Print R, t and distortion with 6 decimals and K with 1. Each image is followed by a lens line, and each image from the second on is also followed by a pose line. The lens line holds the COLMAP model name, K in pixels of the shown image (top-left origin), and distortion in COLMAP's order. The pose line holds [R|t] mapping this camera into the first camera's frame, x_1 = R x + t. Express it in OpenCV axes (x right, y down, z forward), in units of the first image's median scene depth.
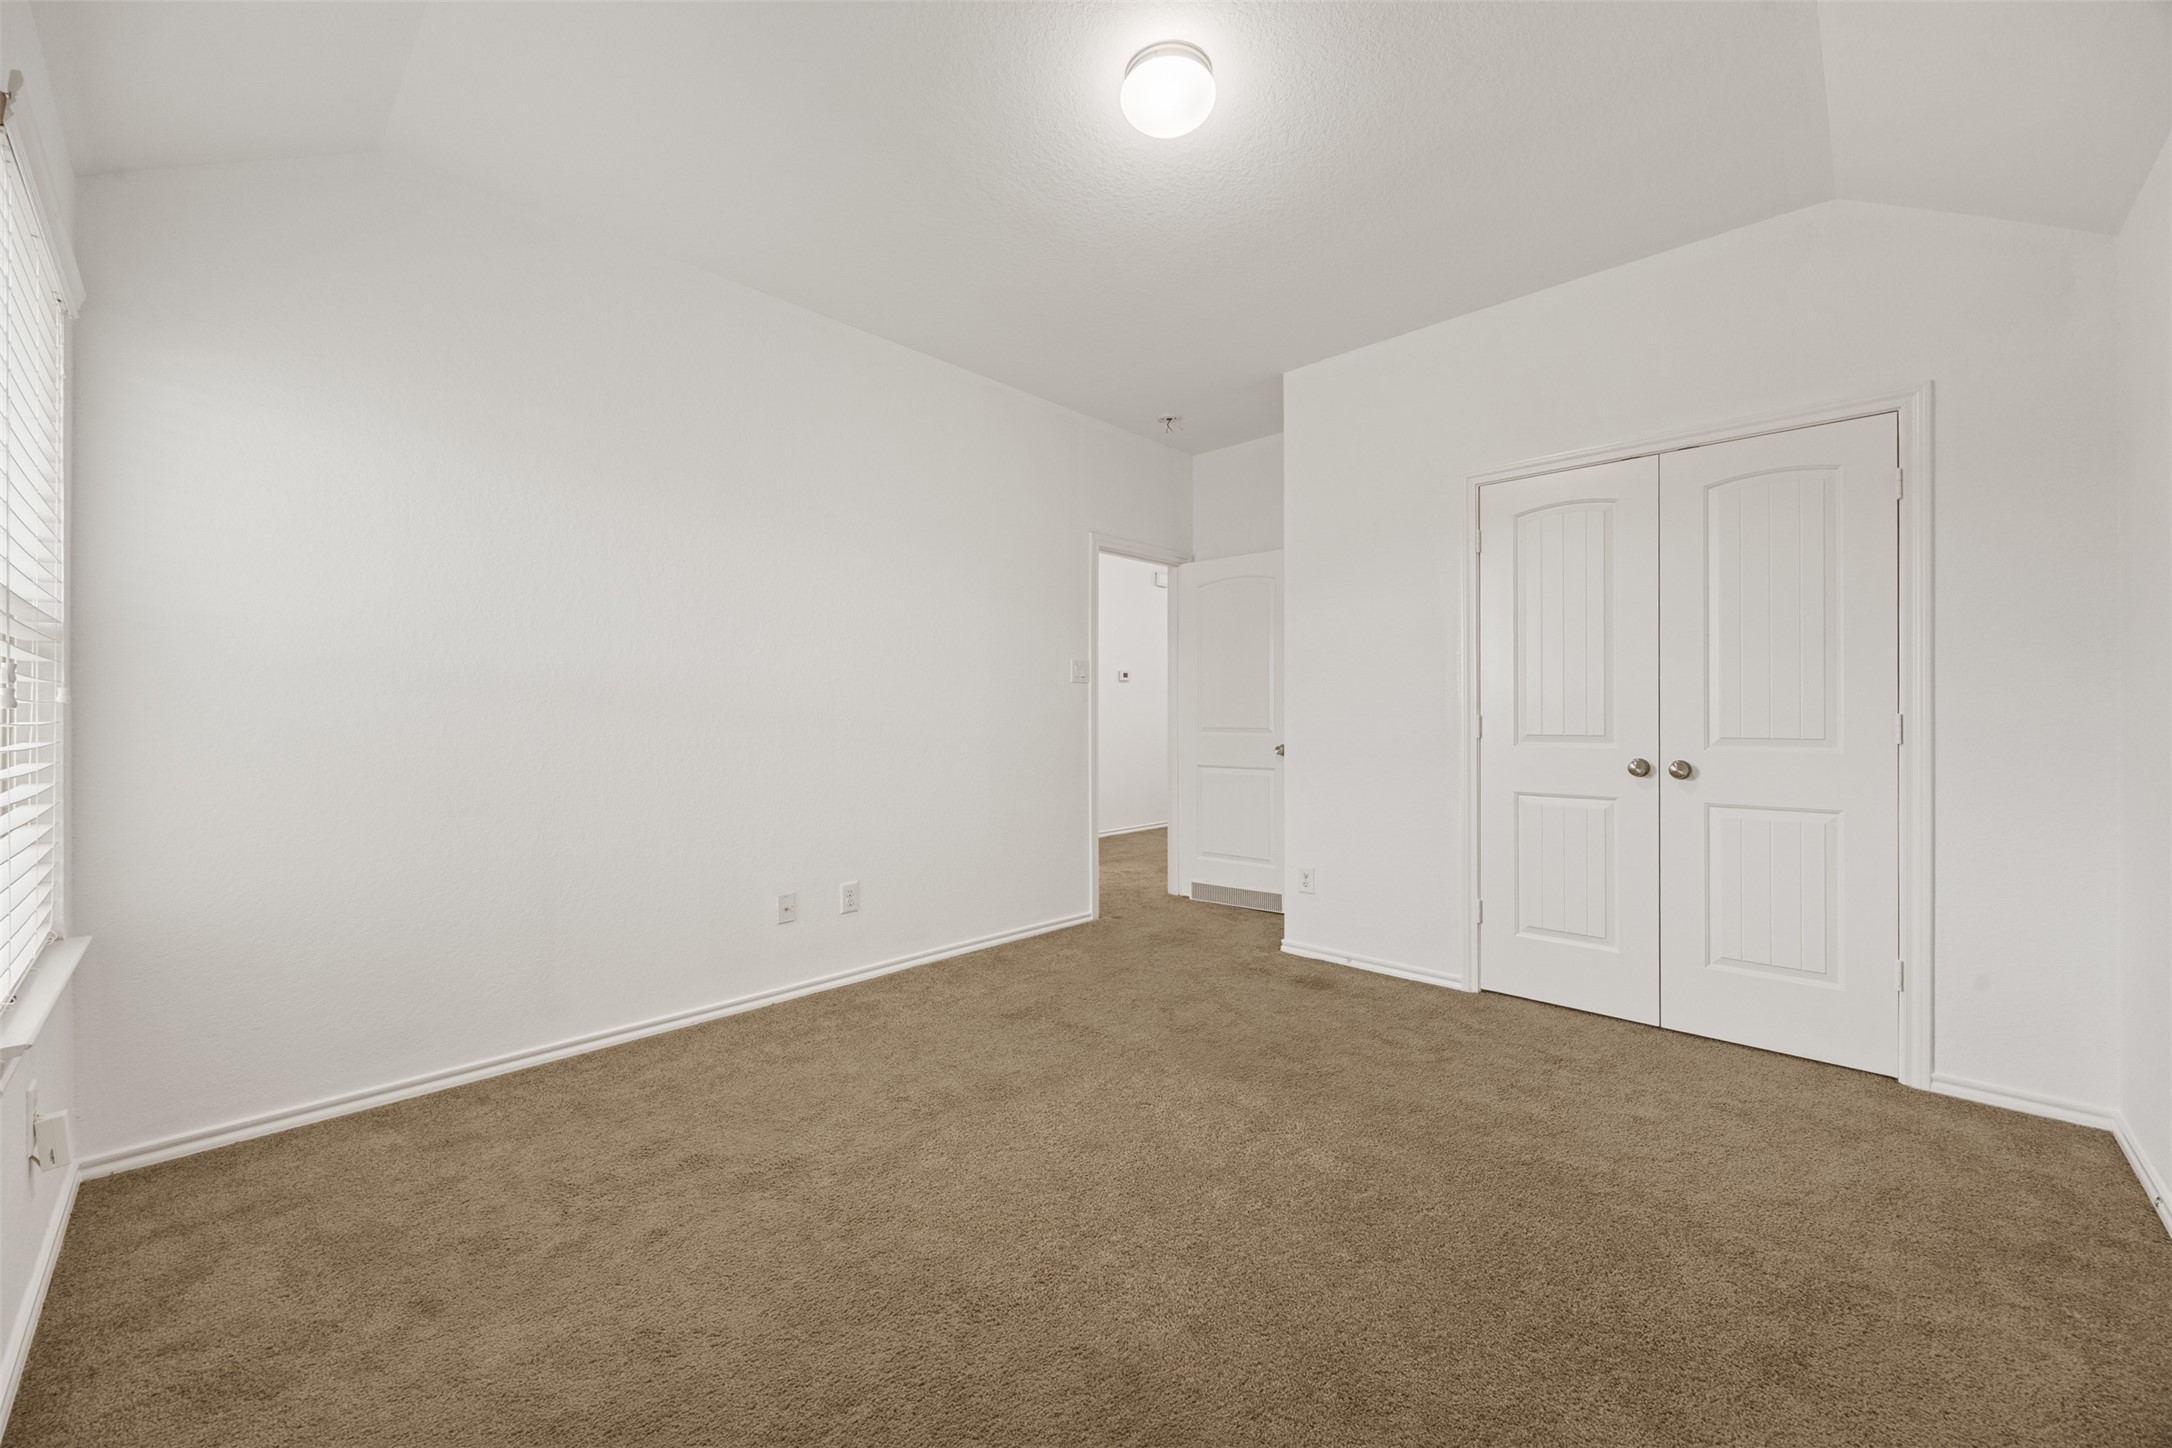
lens RADIAL K [[837.1, 0, 1074.2], [0, 837.1, 737.0], [0, 0, 1]] dist [0.007515, 0.000405]
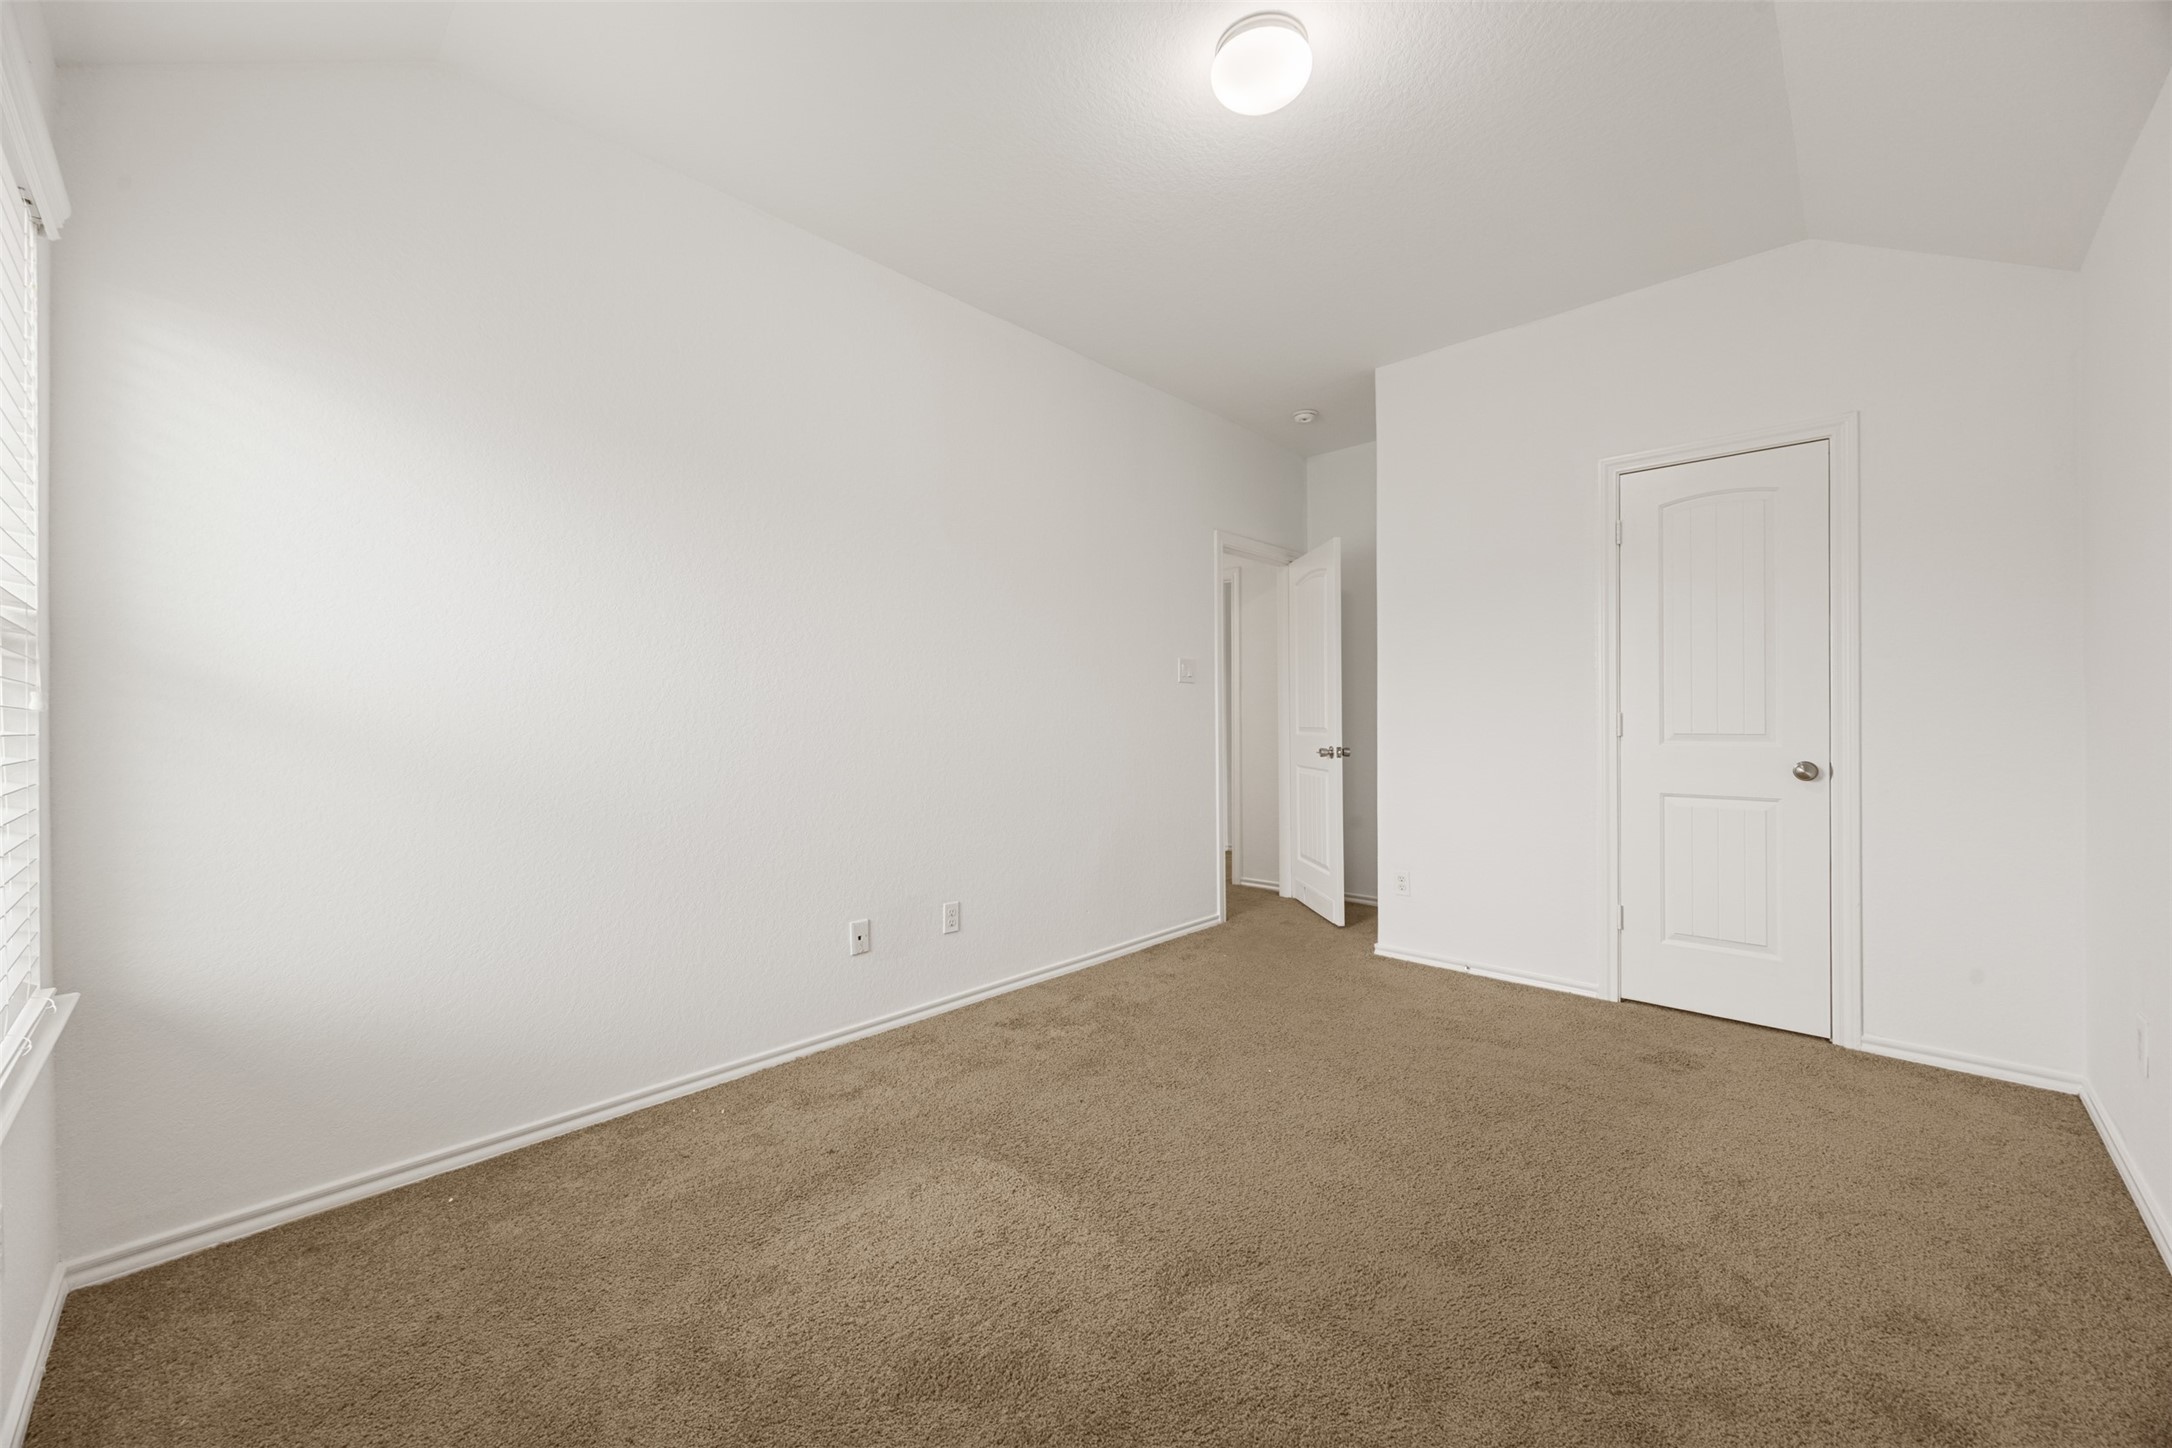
lens RADIAL K [[773.2, 0, 1091.5], [0, 773.2, 734.5], [0, 0, 1]] dist [0.003363, -0.000049]
pose [[0.998245, -0.006862, 0.058817, -0.171284], [0.006907, 0.999976, -0.000567, -0.006000], [-0.058812, 0.000972, 0.998269, 0.145672]]
